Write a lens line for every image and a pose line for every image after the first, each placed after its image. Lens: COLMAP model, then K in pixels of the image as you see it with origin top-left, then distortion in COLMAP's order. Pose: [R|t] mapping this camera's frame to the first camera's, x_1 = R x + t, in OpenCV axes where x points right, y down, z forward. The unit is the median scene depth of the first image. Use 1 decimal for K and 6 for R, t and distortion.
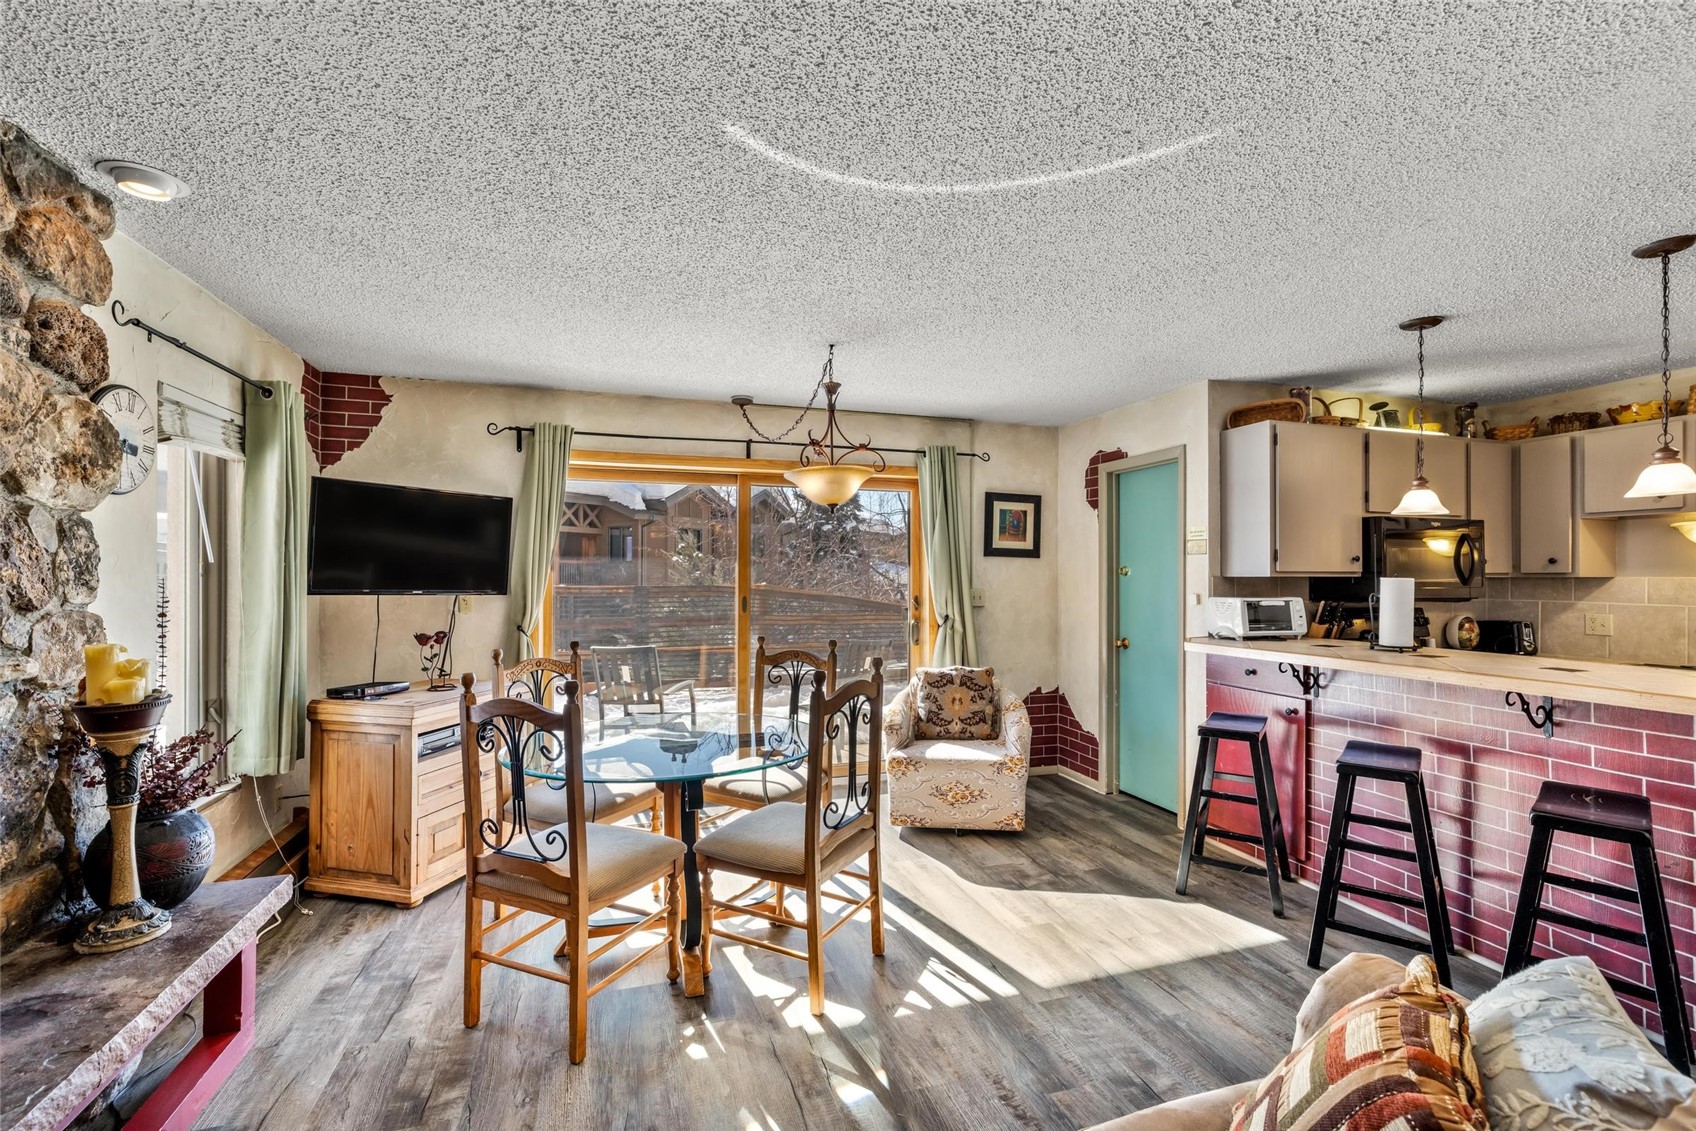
lens RADIAL K [[731.8, 0, 839.6], [0, 731.8, 568.7], [0, 0, 1]] dist [-0.004487, 0.001721]
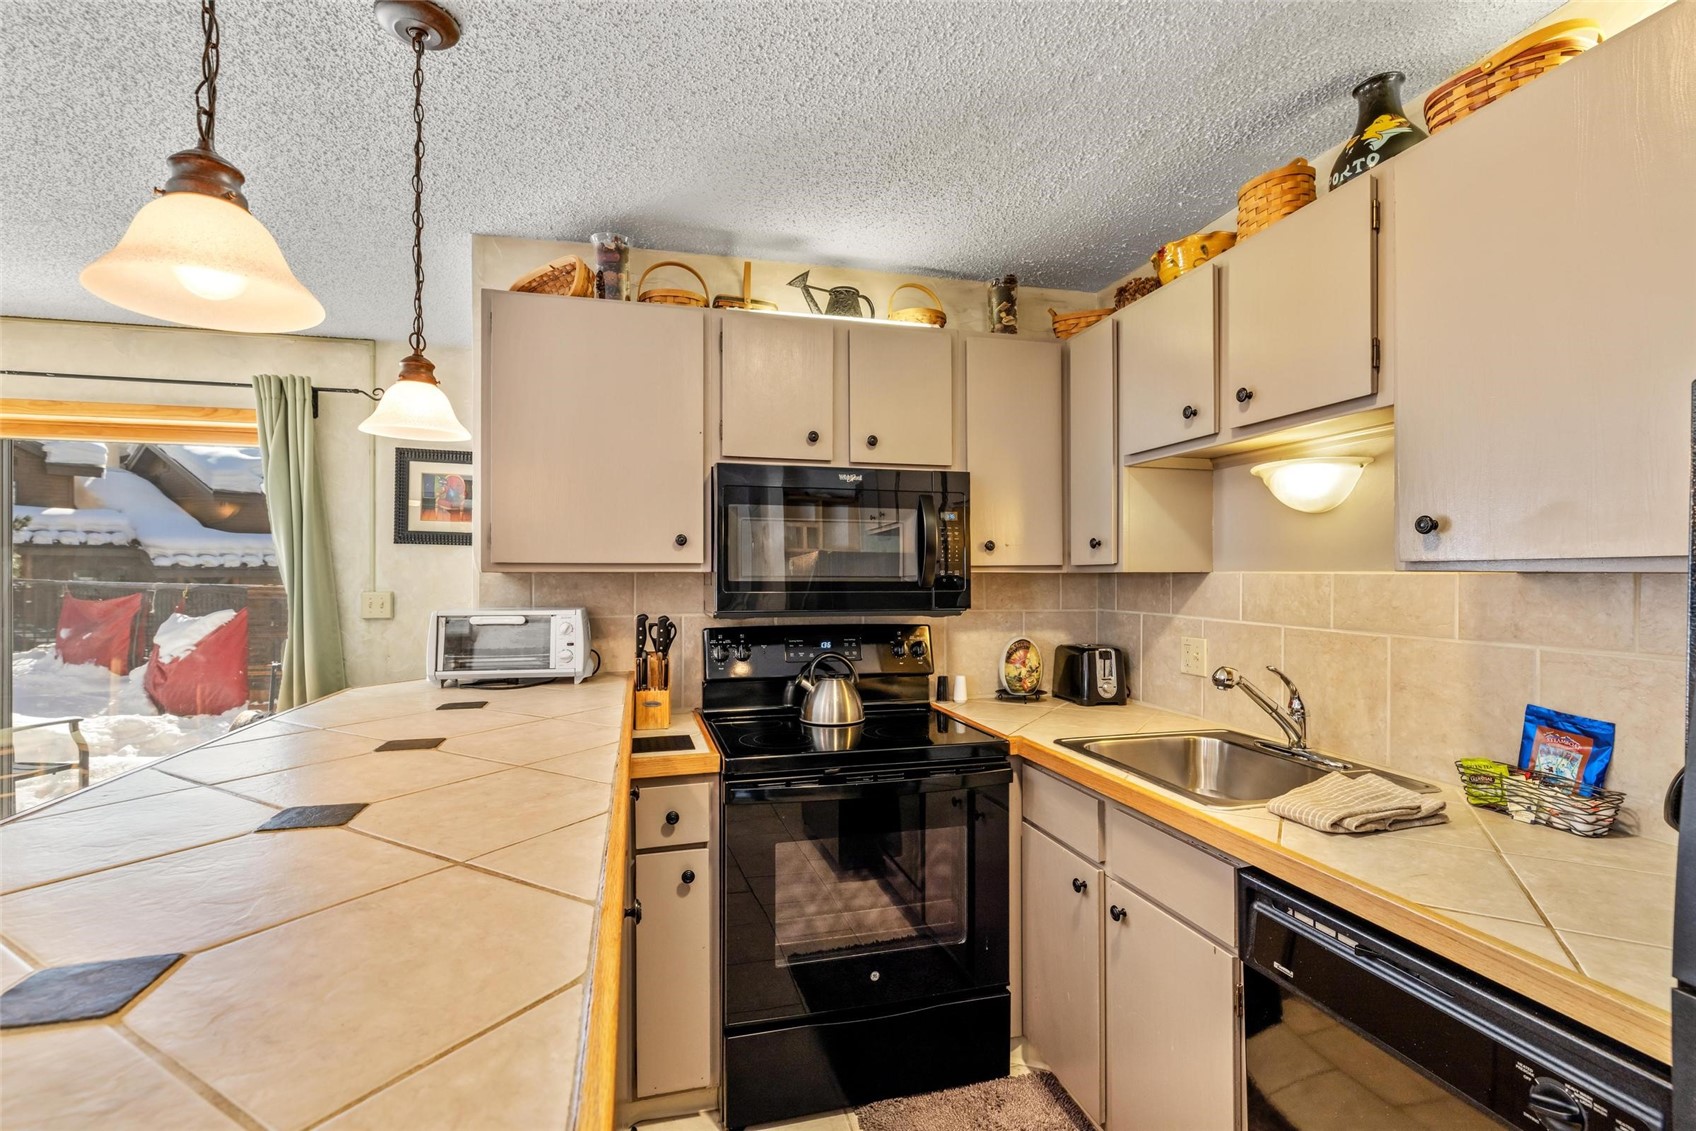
lens RADIAL K [[776.3, 0, 852.9], [0, 776.3, 572.1], [0, 0, 1]] dist [0.004769, -0.000495]
pose [[0.997956, -0.003732, -0.063799, 0.832158], [0.004231, 0.999962, 0.007682, 0.006741], [0.063768, -0.007936, 0.997933, 0.397912]]
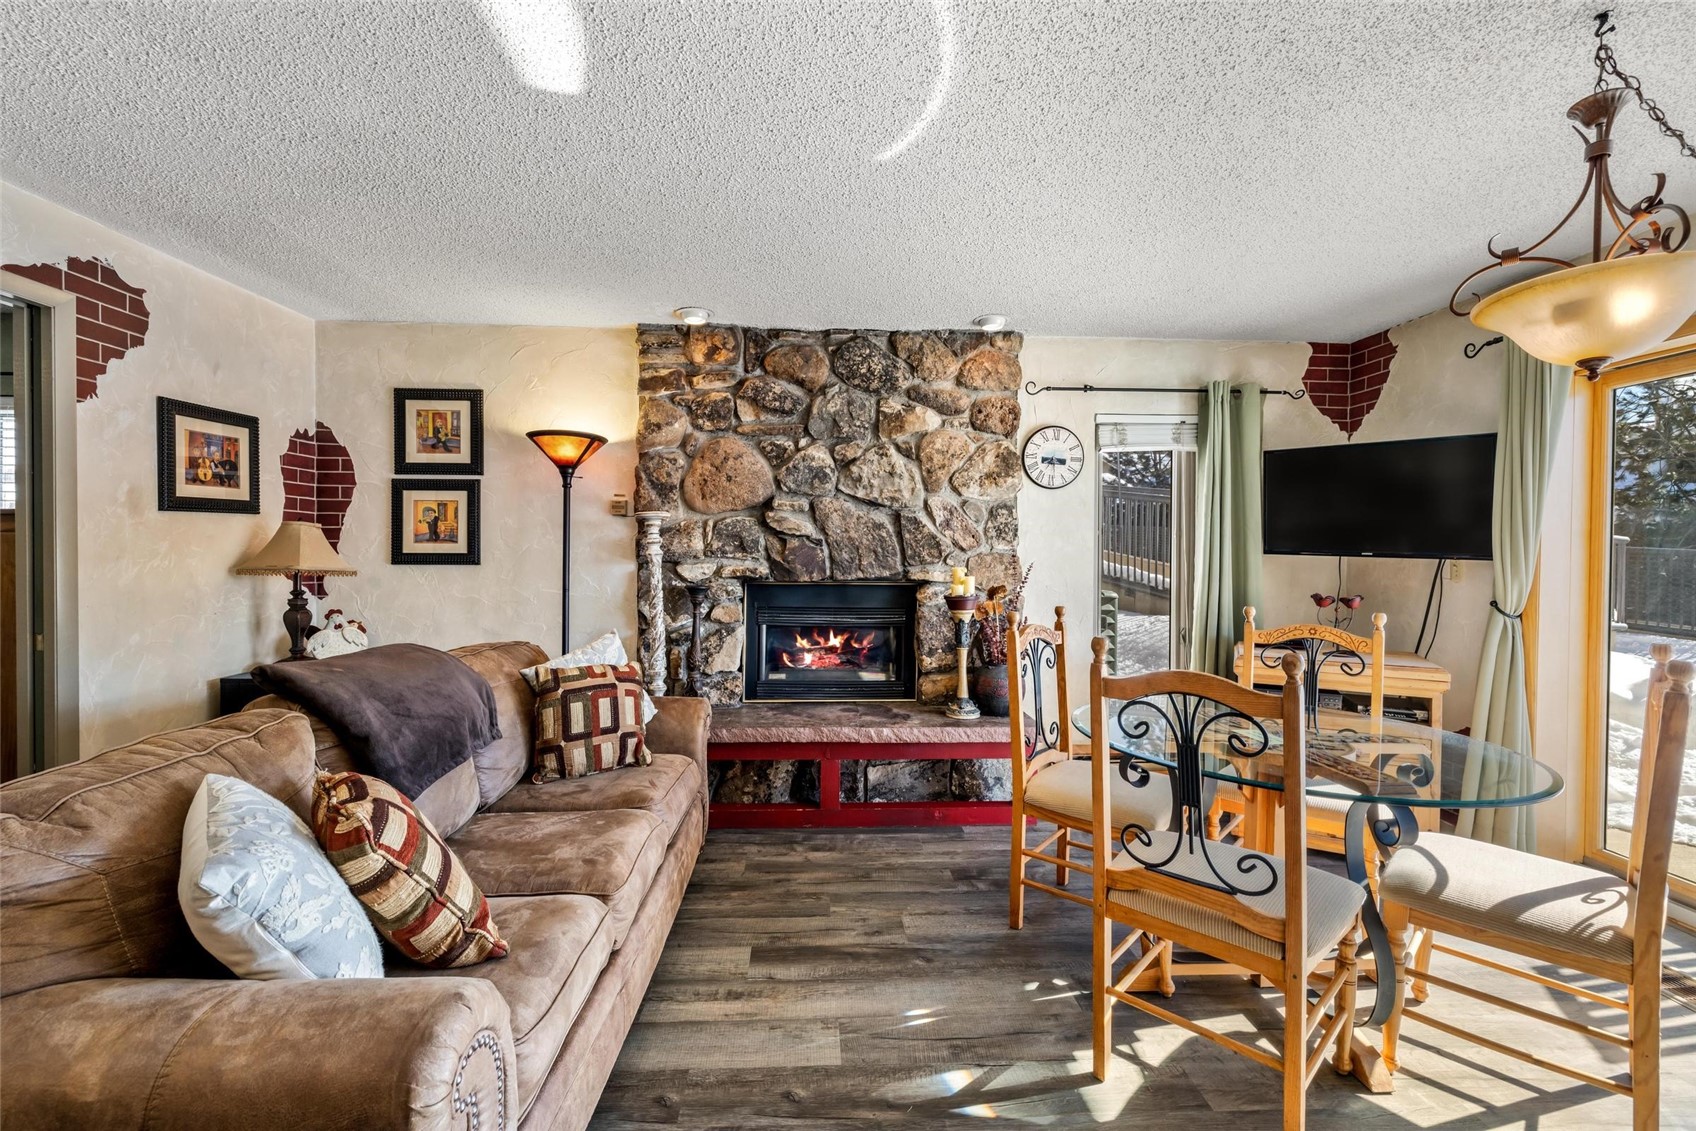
lens RADIAL K [[731.8, 0, 843.9], [0, 731.8, 557.8], [0, 0, 1]] dist [-0.004487, 0.001721]
pose [[-0.258881, 0.005289, -0.965895, 0.468153], [-0.001630, 0.999981, 0.005912, 0.029986], [0.965908, 0.003105, -0.258867, 0.552266]]
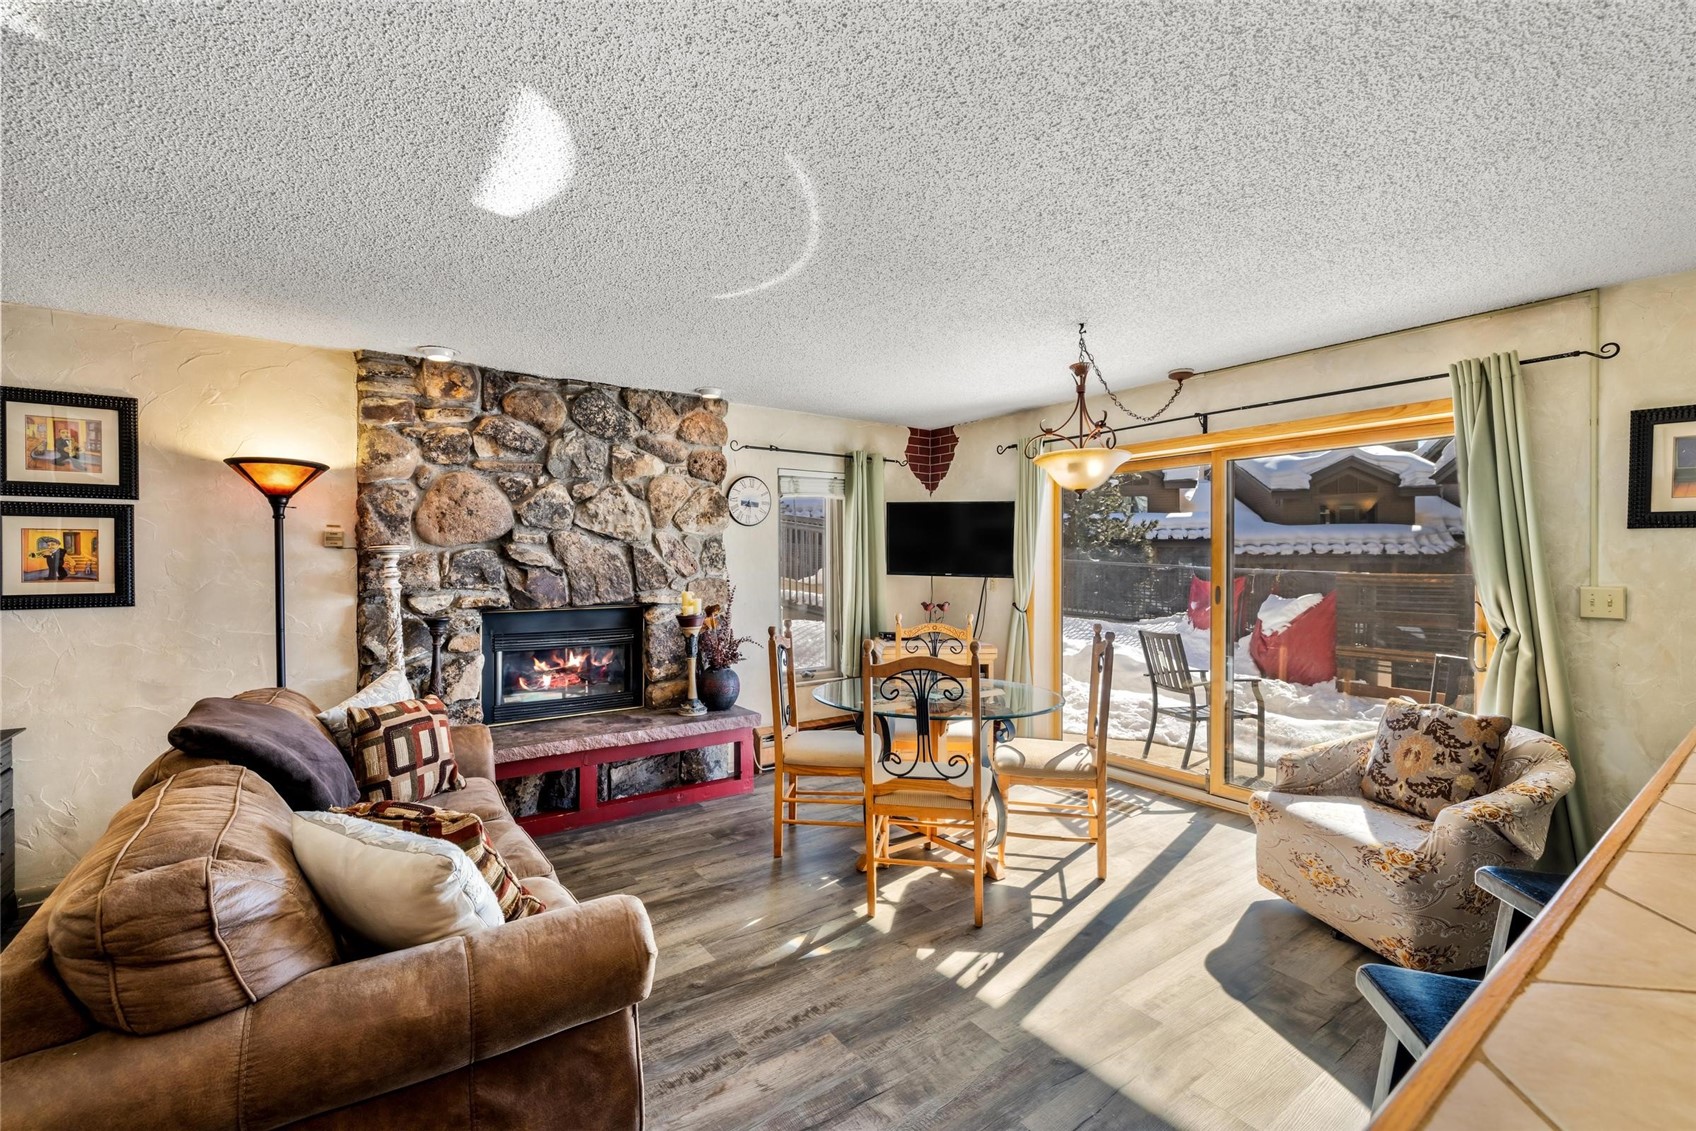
lens RADIAL K [[731.8, 0, 846.4], [0, 731.8, 561.8], [0, 0, 1]] dist [-0.004487, 0.001721]
pose [[0.309129, -0.000166, -0.951020, 0.676280], [0.009125, 0.999954, 0.002791, 0.001269], [0.950976, -0.009540, 0.309116, 0.340422]]
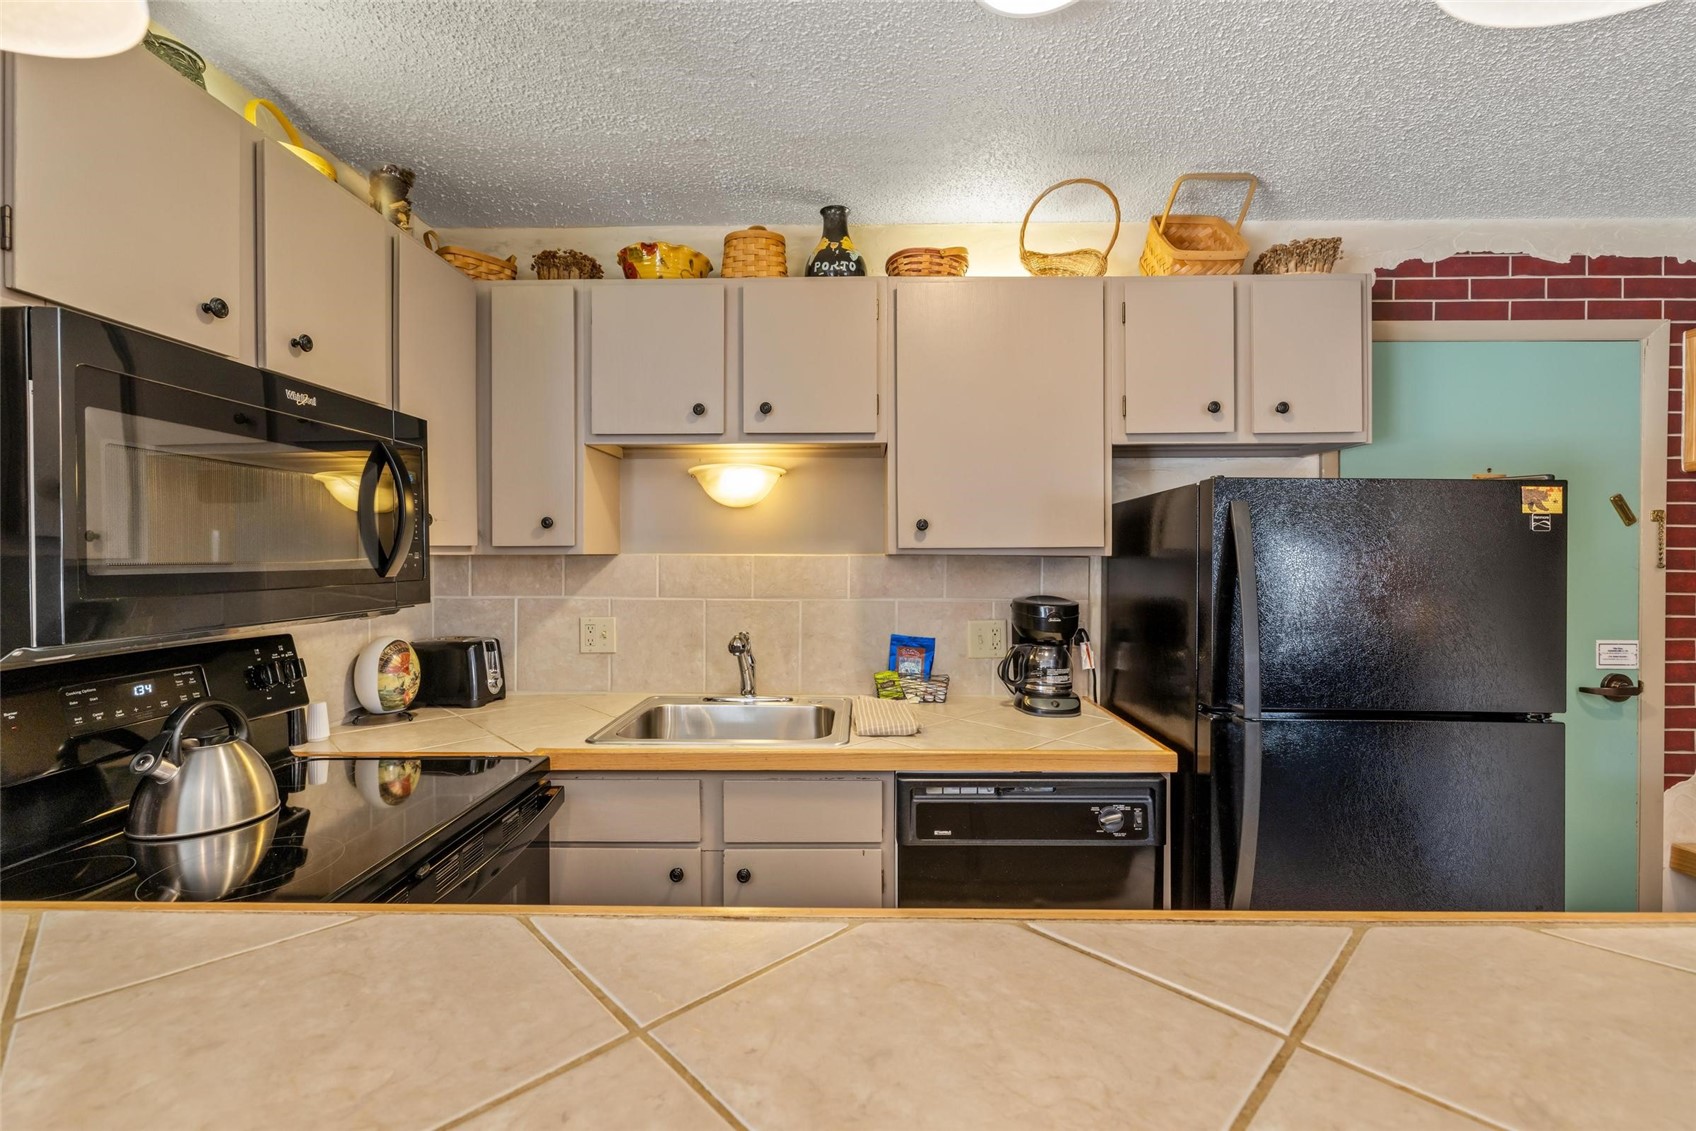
lens RADIAL K [[731.8, 0, 836.8], [0, 731.8, 556.9], [0, 0, 1]] dist [-0.004487, 0.001721]
pose [[0.338884, -0.009015, 0.940785, 0.568270], [-0.008145, 0.999889, 0.012515, 0.005811], [-0.940793, -0.011904, 0.338773, 0.636608]]
